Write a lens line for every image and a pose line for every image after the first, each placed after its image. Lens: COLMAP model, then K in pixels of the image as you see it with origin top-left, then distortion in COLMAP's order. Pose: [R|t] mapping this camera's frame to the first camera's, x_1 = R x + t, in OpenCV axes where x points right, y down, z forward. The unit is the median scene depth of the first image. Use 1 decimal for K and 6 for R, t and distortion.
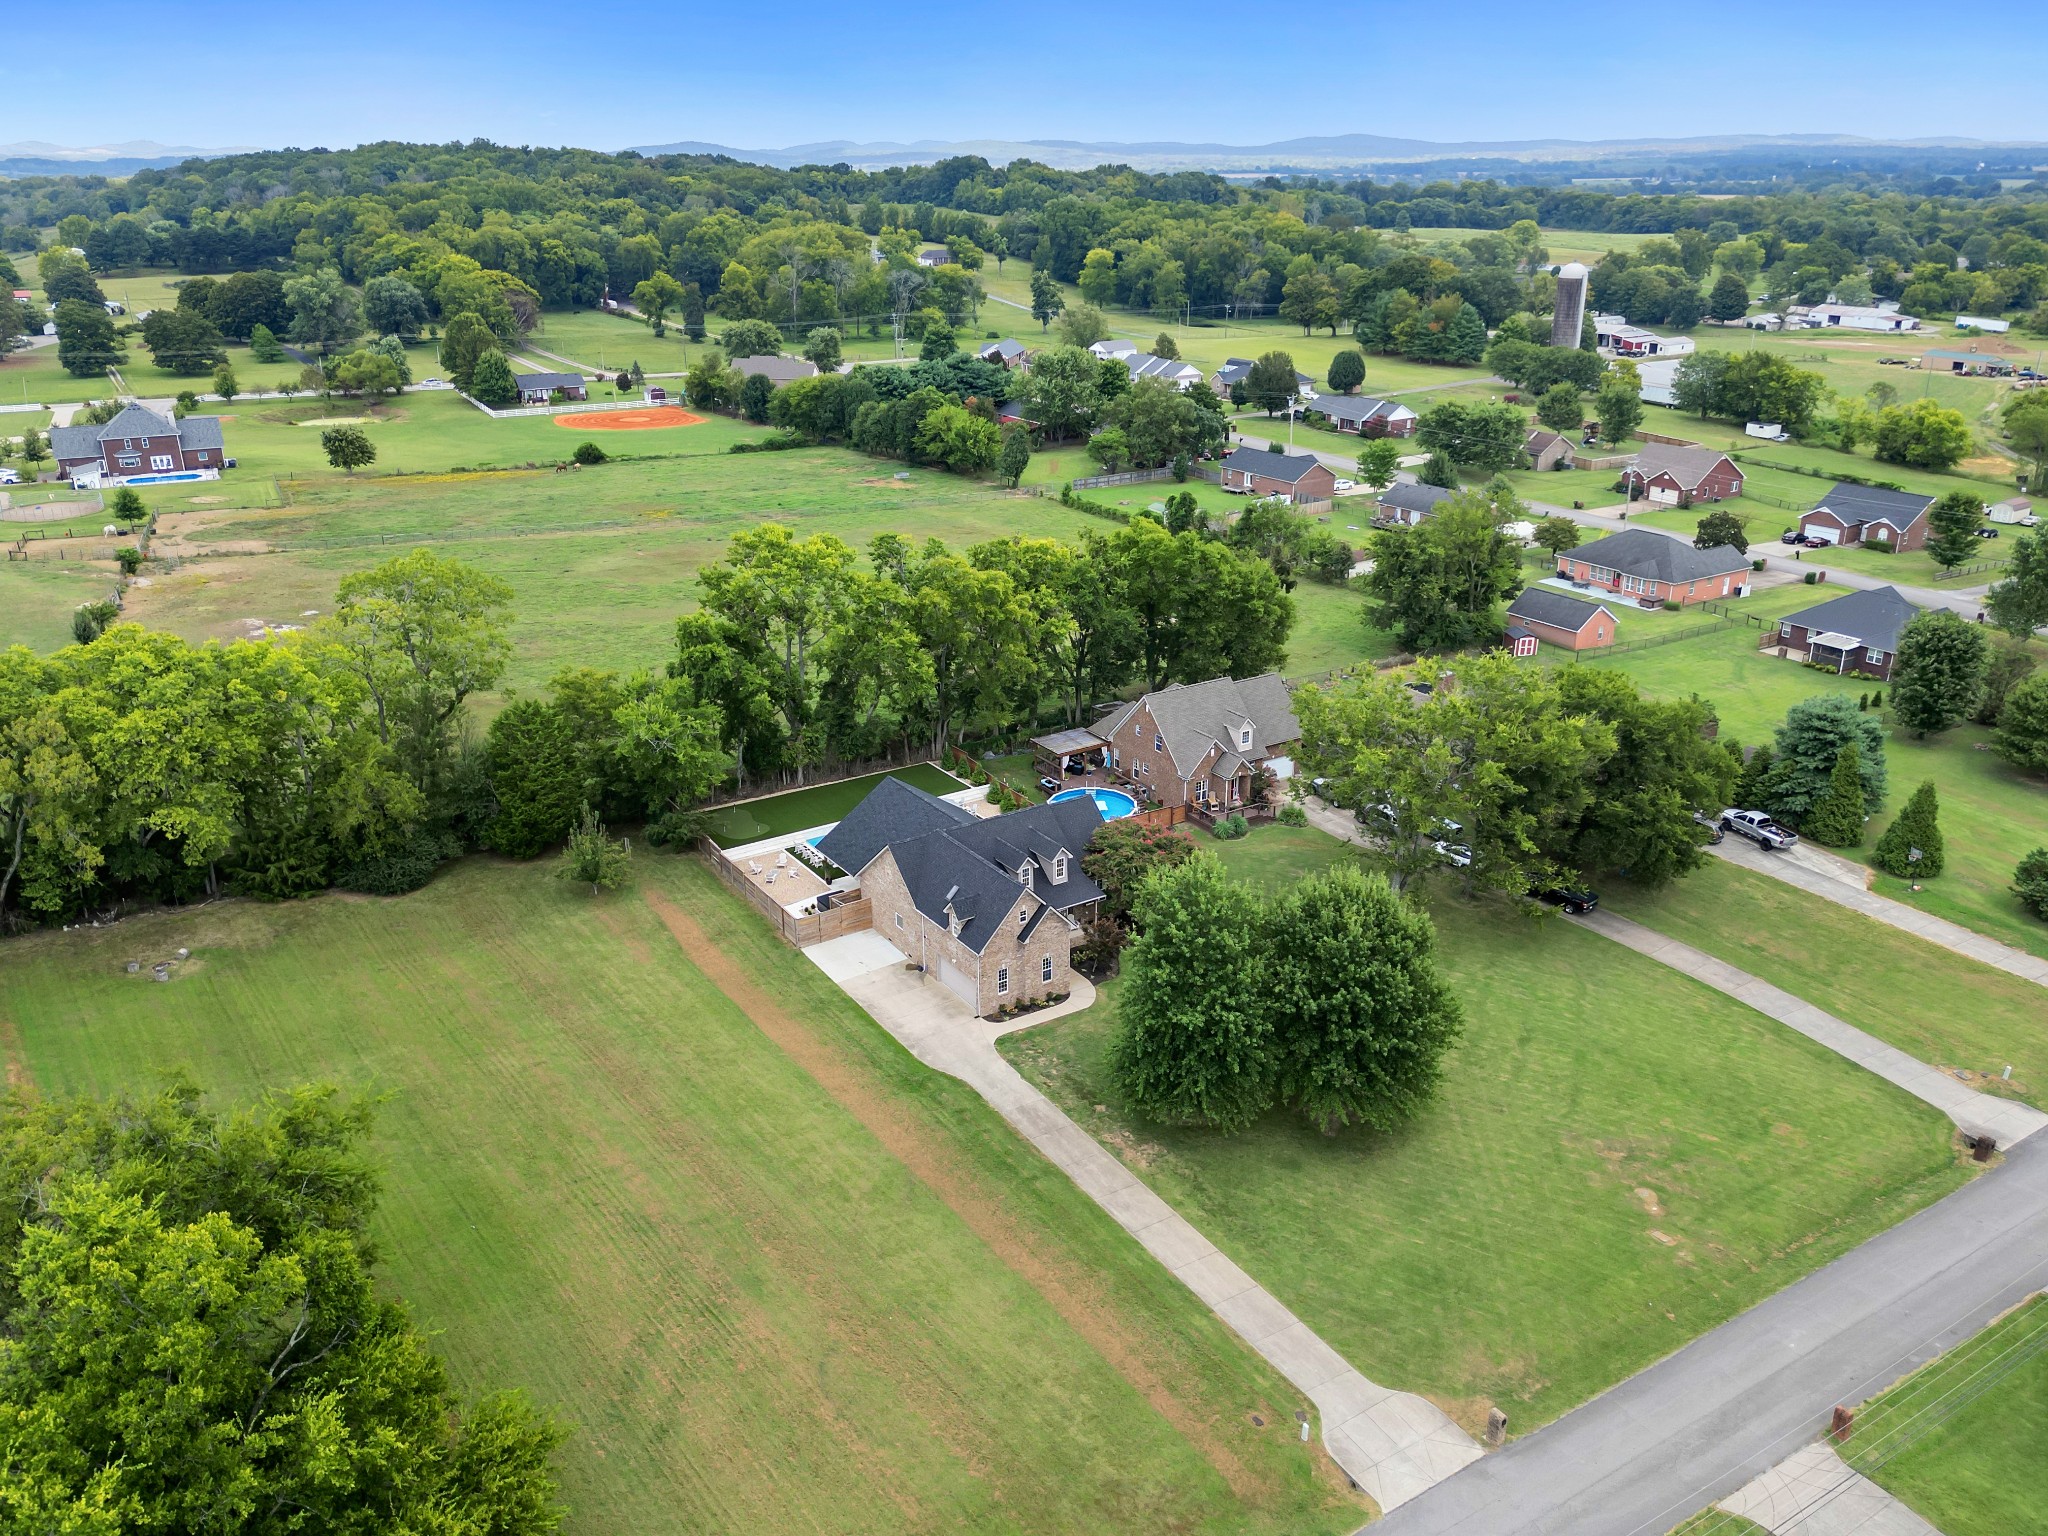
lens RADIAL K [[1598.5, 0, 1024.0], [0, 1598.5, 768.0], [0, 0, 1]] dist [0.044791, -0.085498]
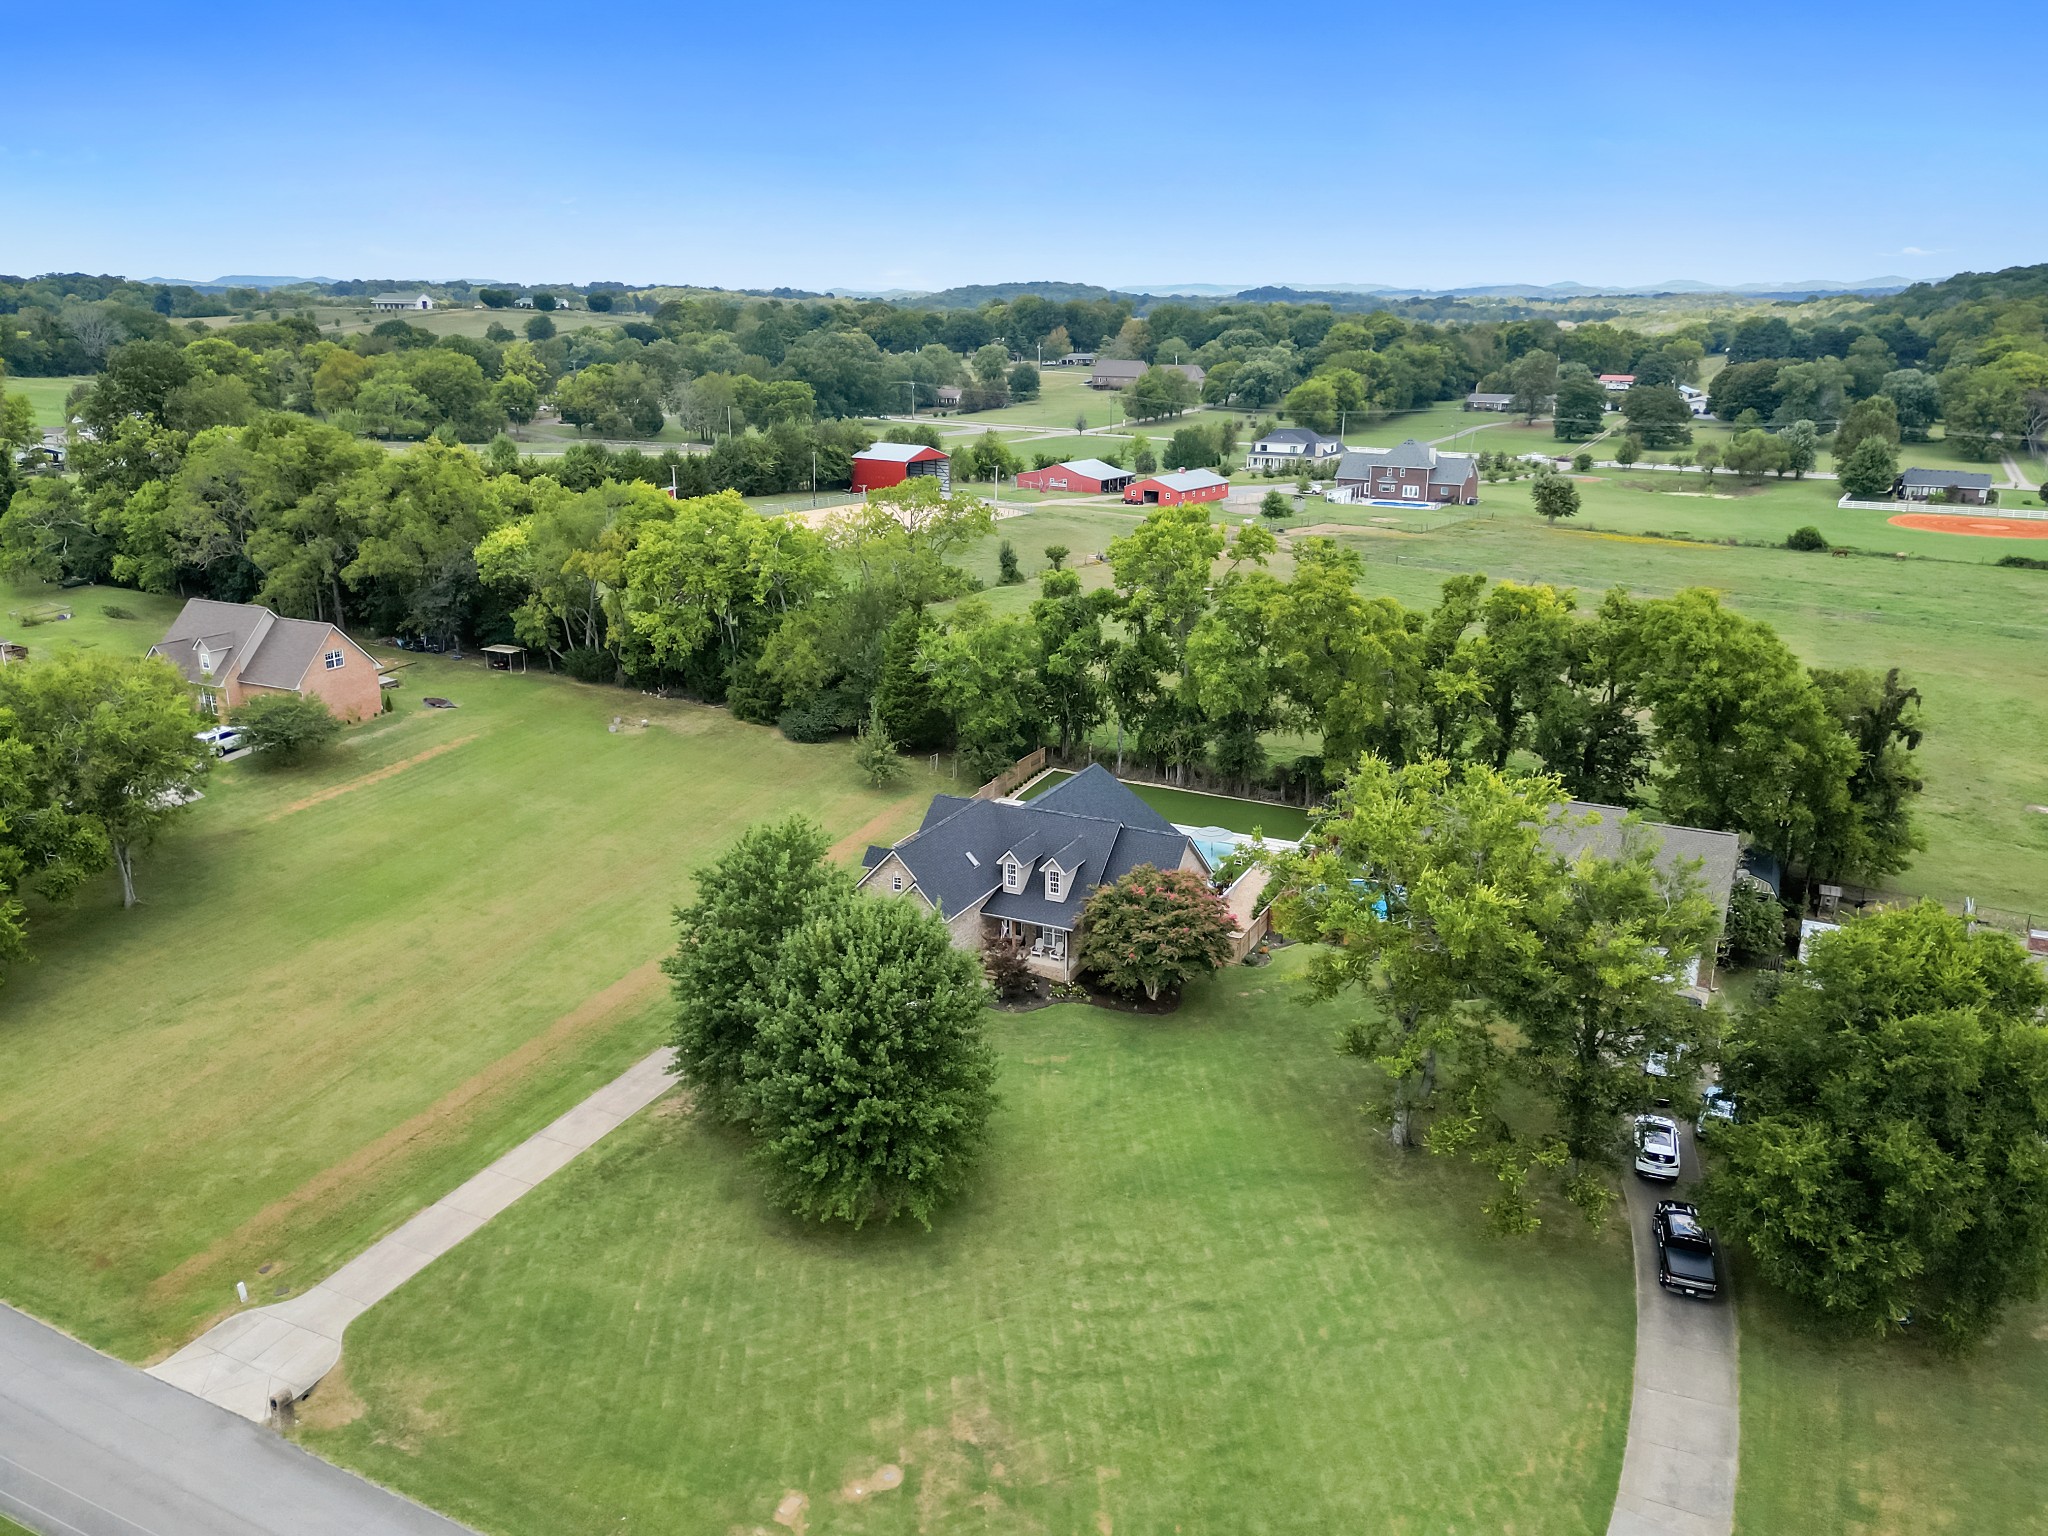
lens RADIAL K [[1598.5, 0, 1024.0], [0, 1598.5, 768.0], [0, 0, 1]] dist [0.044791, -0.085498]
pose [[0.506607, 0.247826, -0.825792, 0.547759], [-0.311814, 0.945630, 0.092499, -0.051441], [0.803817, 0.210633, 0.556338, 0.388191]]
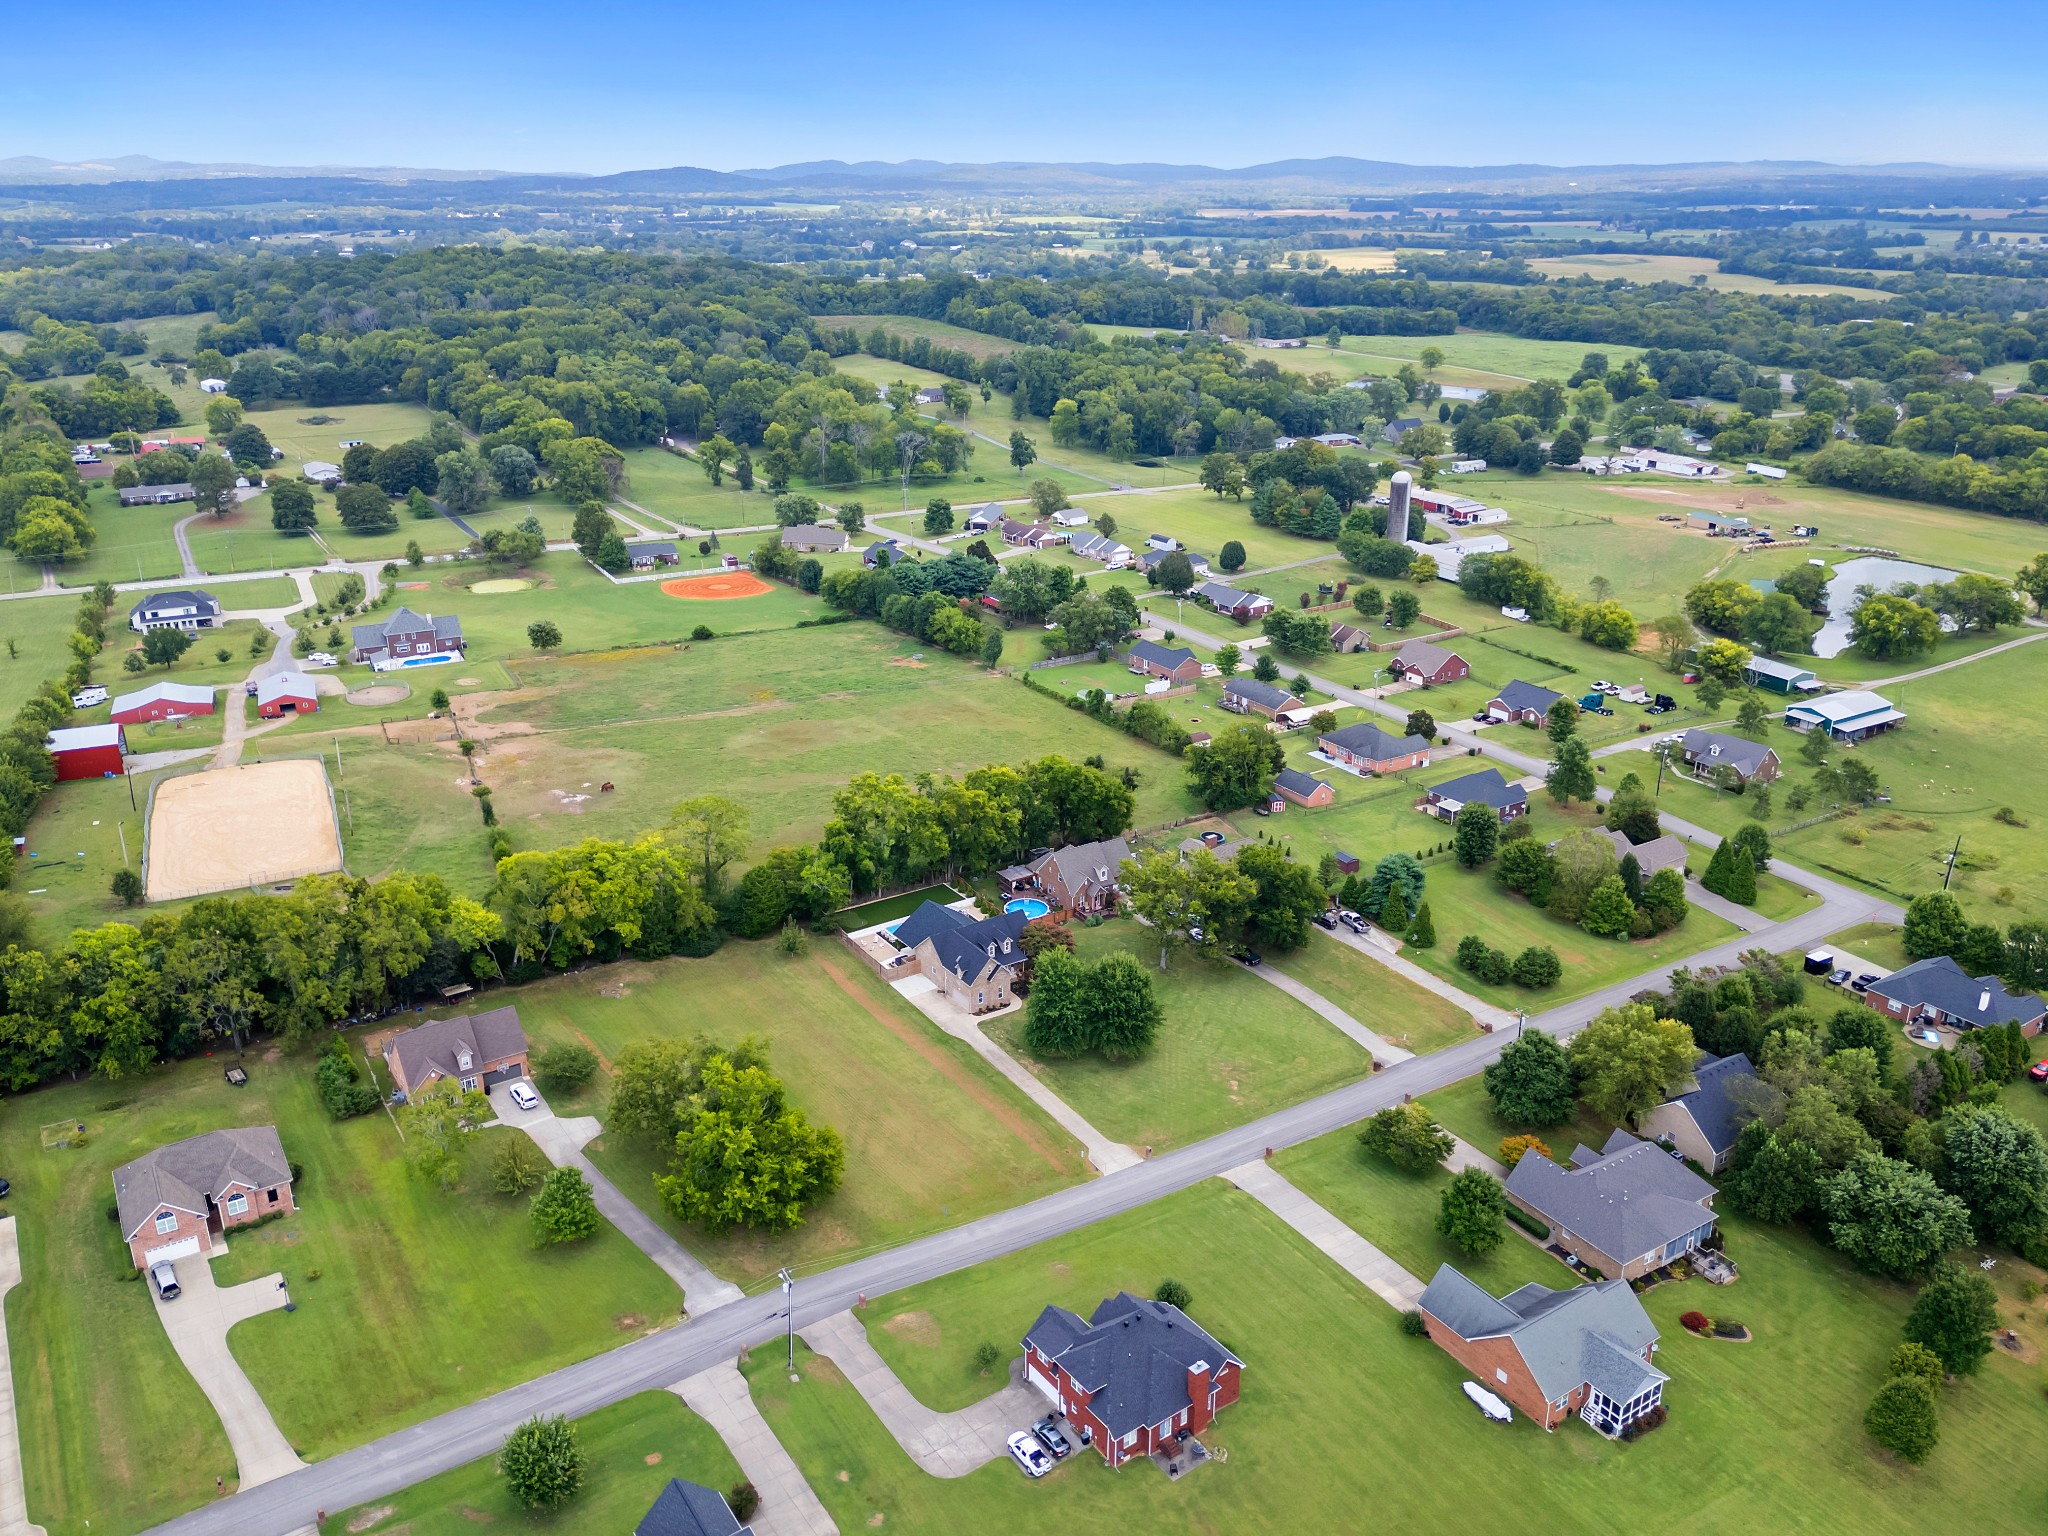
lens RADIAL K [[1598.5, 0, 1024.0], [0, 1598.5, 768.0], [0, 0, 1]] dist [0.044791, -0.085498]
pose [[0.999965, 0.001707, 0.008170, 0.021351], [-0.001661, 0.999983, -0.005561, -0.133269], [-0.008180, 0.005547, 0.999951, -0.940937]]
